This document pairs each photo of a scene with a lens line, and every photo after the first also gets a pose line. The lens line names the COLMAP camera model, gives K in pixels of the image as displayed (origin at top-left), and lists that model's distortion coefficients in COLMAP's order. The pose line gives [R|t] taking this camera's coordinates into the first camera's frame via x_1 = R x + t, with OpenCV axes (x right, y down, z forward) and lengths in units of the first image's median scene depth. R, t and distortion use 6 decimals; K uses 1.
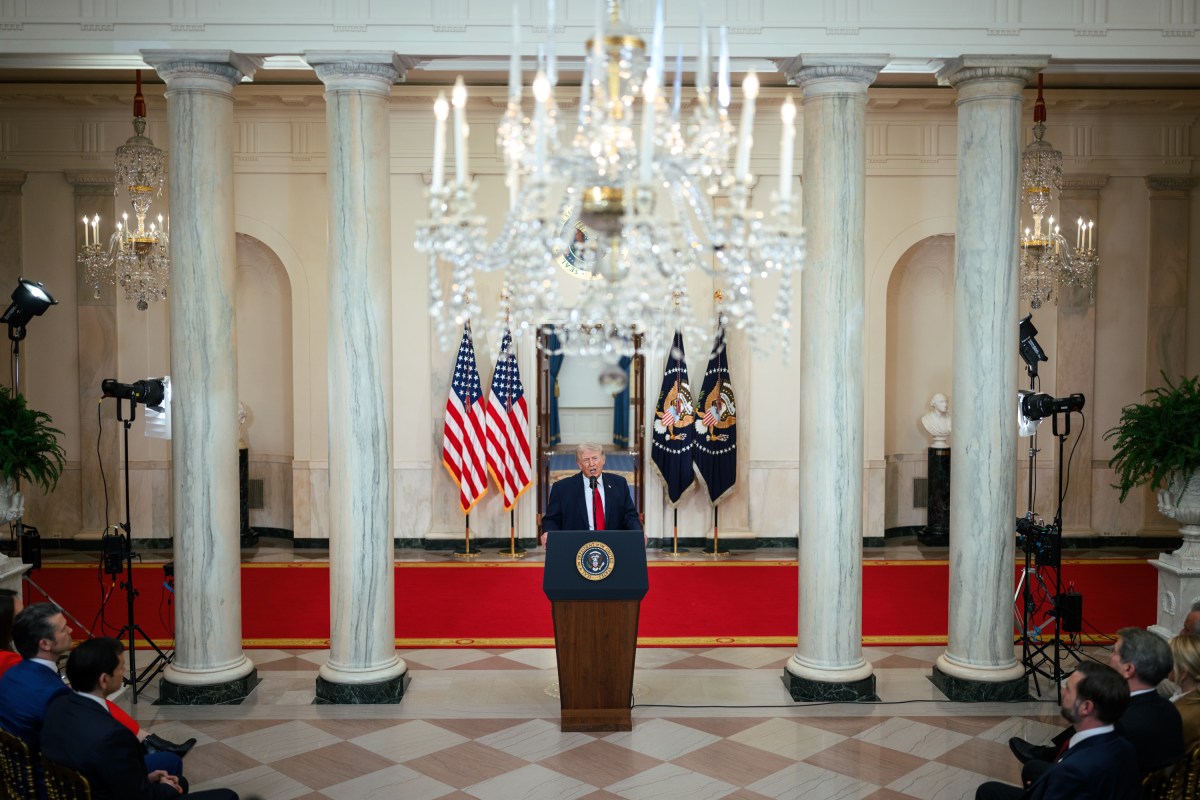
lens RADIAL K [[1151.2, 0, 605.0], [0, 1151.2, 395.3], [0, 0, 1]] dist [0.012919, -0.009203]
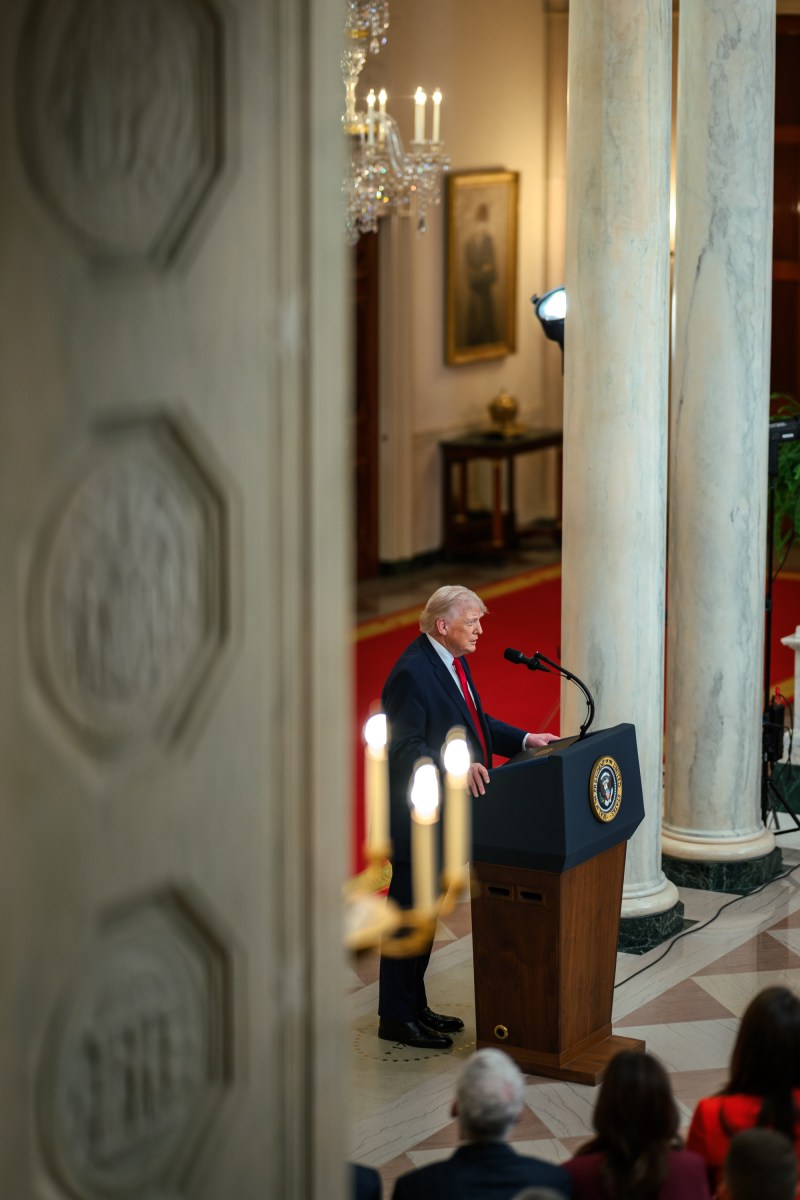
lens RADIAL K [[2995.5, 0, 375.0], [0, 2995.5, 603.0], [0, 0, 1]] dist [-0.050484, 0.618856]
pose [[0.527153, -0.150847, 0.836275, -0.880772], [0.044770, 0.987681, 0.149936, -0.120995], [-0.848590, -0.041599, 0.527413, 0.202015]]
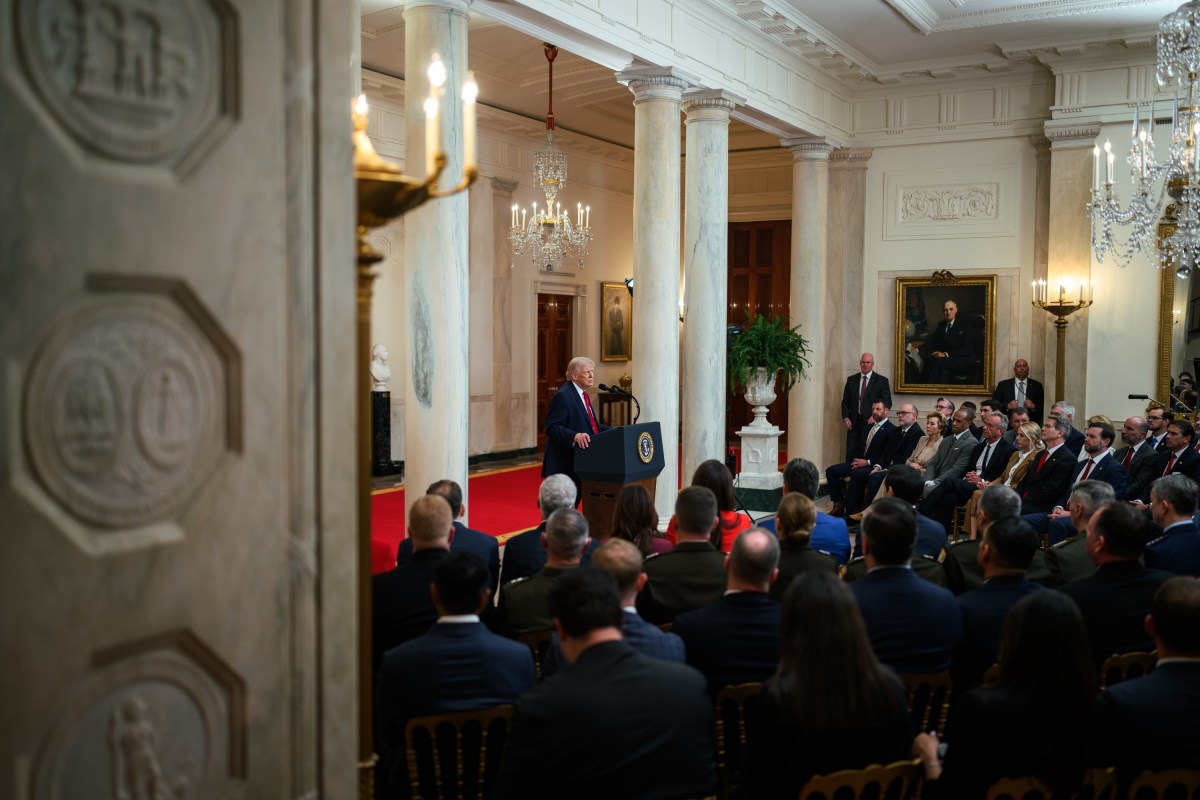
lens RADIAL K [[1151.2, 0, 605.0], [0, 1151.2, 395.3], [0, 0, 1]] dist [0.012919, -0.009203]
pose [[0.522043, -0.040686, 0.851948, -0.724539], [0.037357, 0.998994, 0.024817, 0.036716], [-0.852101, 0.018871, 0.523037, 0.256601]]
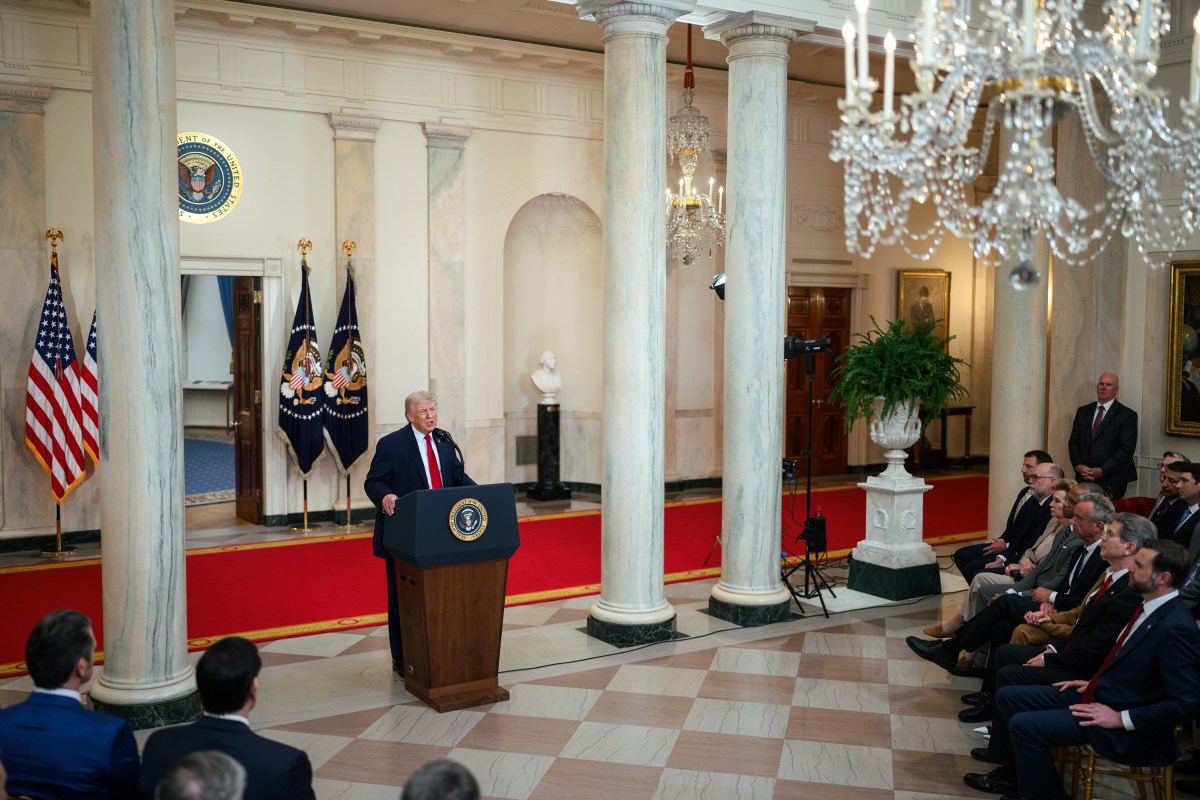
lens RADIAL K [[1186.4, 0, 583.0], [0, 1186.4, 396.2], [0, 0, 1]] dist [0.005048, -0.003213]
pose [[0.864178, -0.031751, 0.502184, -0.263172], [0.022631, 0.999450, 0.024247, 0.017499], [-0.502677, -0.009589, 0.864421, 0.099664]]
